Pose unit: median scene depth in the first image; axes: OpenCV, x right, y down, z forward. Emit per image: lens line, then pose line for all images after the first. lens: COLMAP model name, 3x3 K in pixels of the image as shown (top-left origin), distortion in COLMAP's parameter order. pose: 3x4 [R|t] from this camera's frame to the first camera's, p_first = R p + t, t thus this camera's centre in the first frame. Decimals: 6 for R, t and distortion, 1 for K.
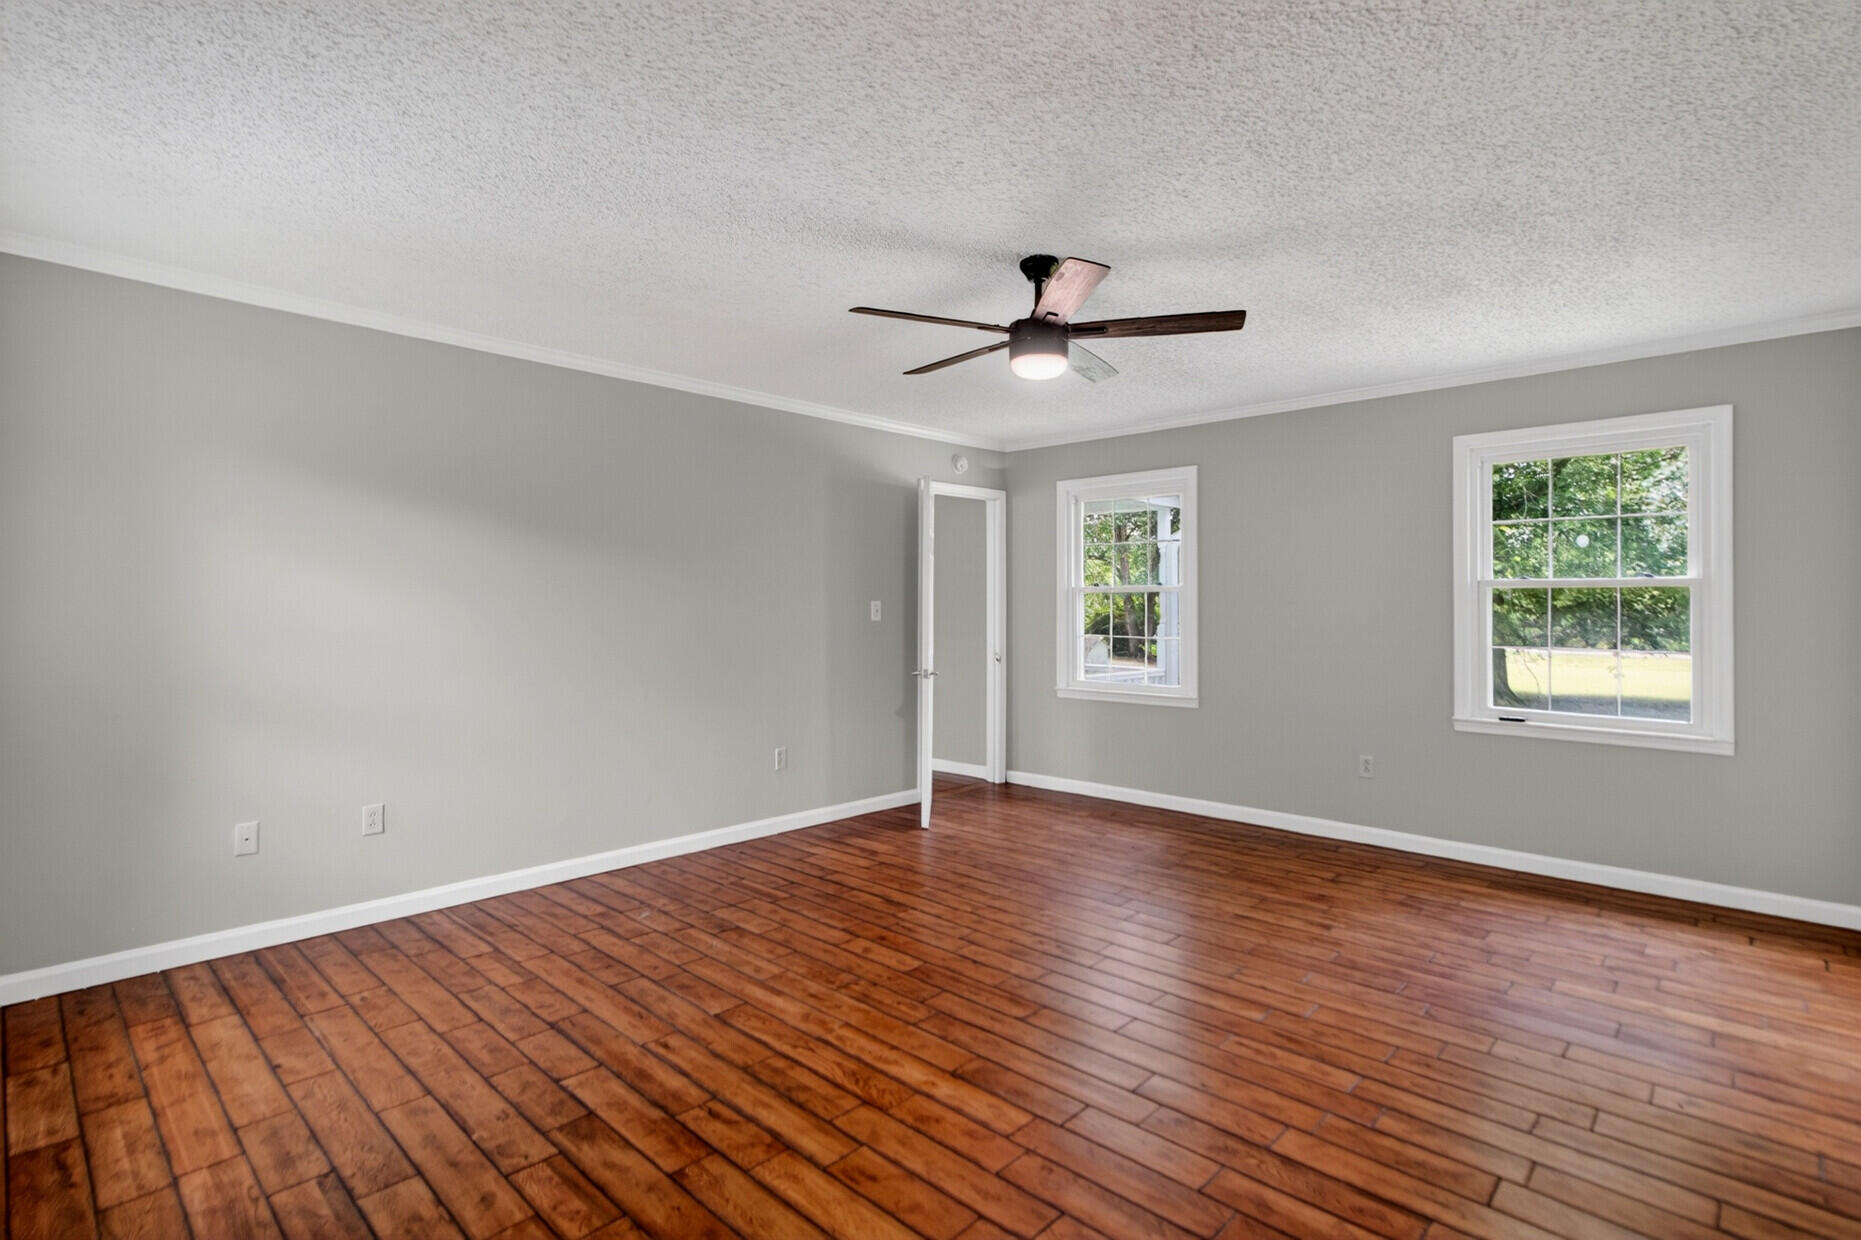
lens RADIAL K [[863.0, 0, 921.4], [0, 863.0, 614.5], [0, 0, 1]] dist [0.001594, 0.000290]
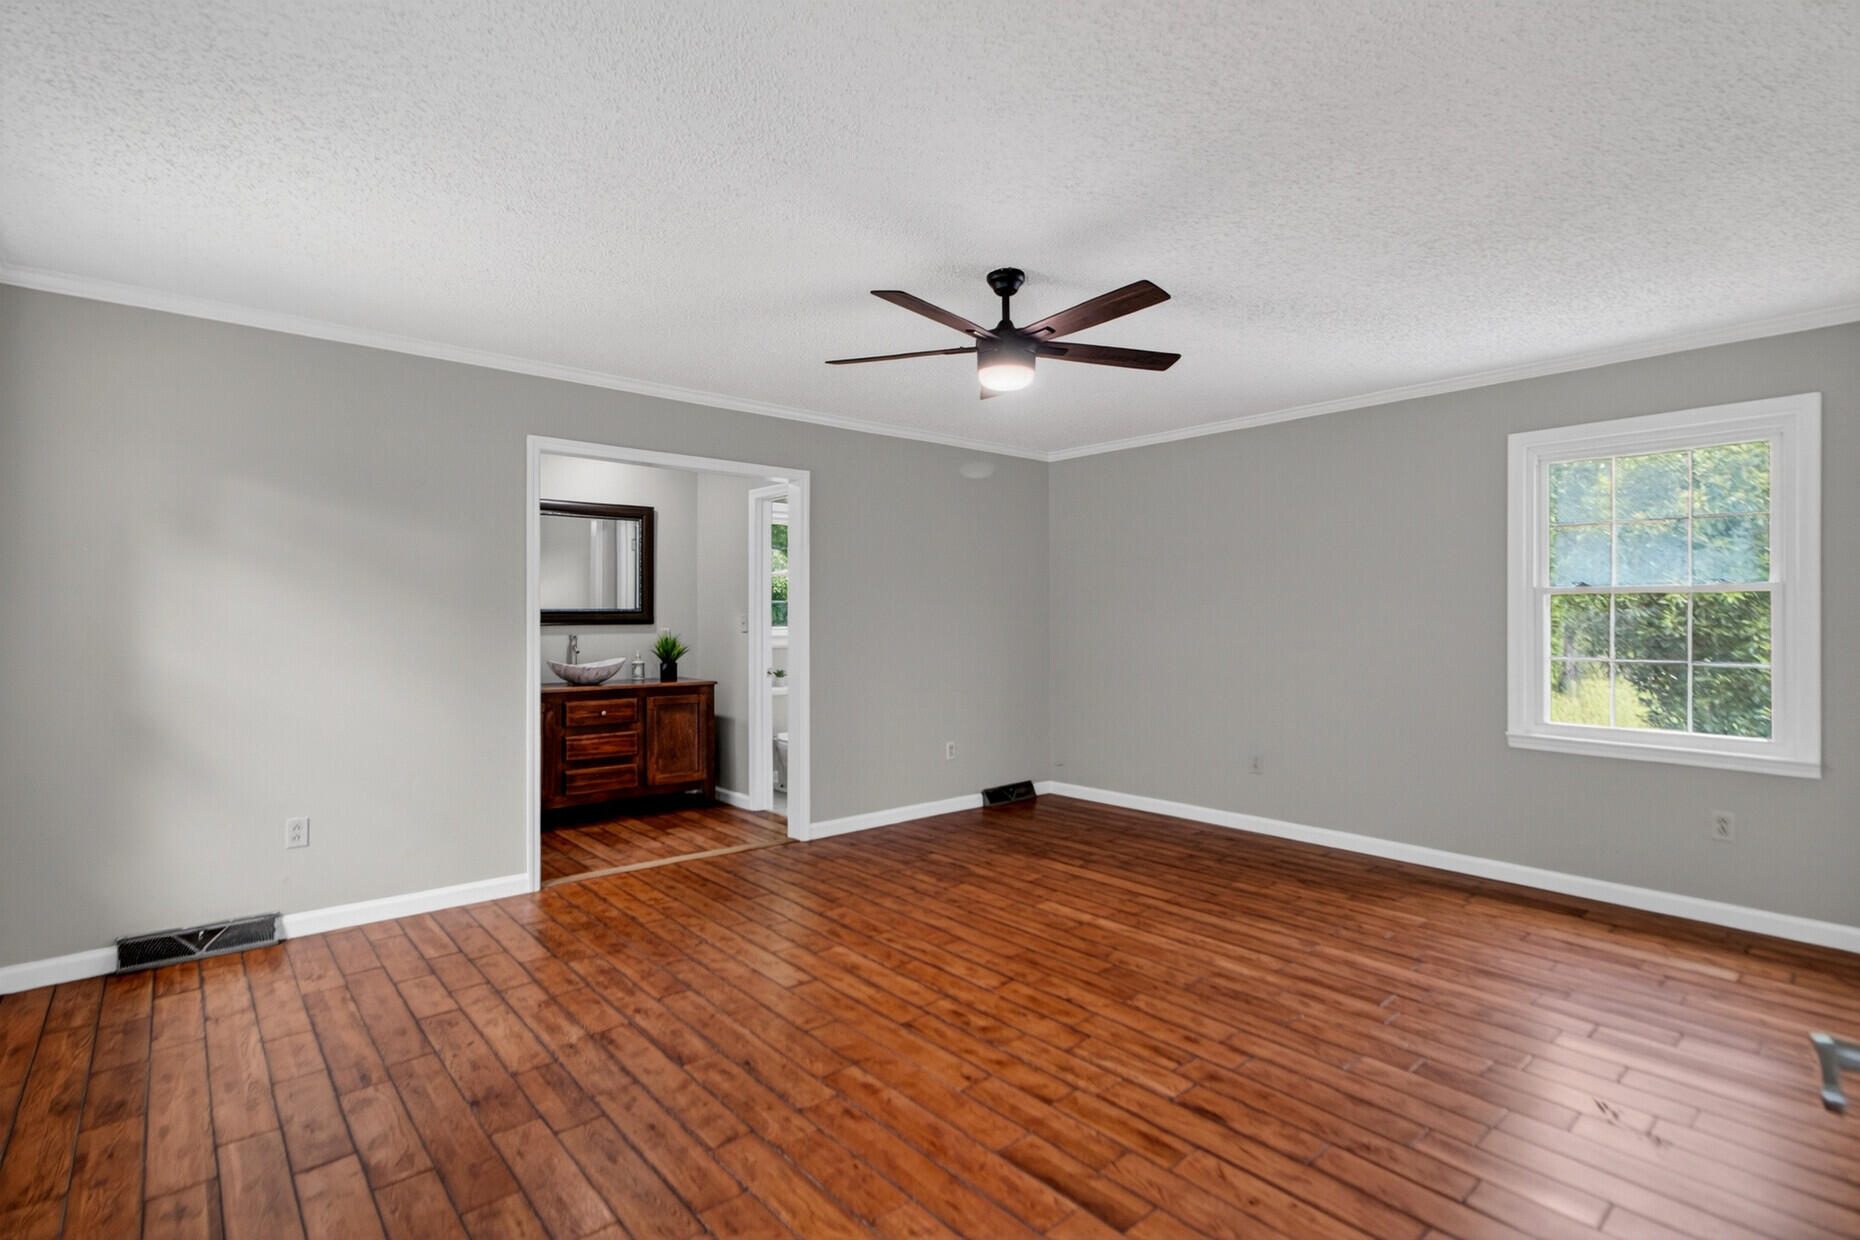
lens RADIAL K [[856.3, 0, 930.0], [0, 856.3, 620.0], [0, 0, 1]] dist [0.001535, 0.000234]
pose [[-0.995862, -0.002258, 0.090845, 0.156224], [-0.001866, 0.999989, 0.004397, -0.009492], [-0.090854, 0.004209, -0.995855, 2.339802]]
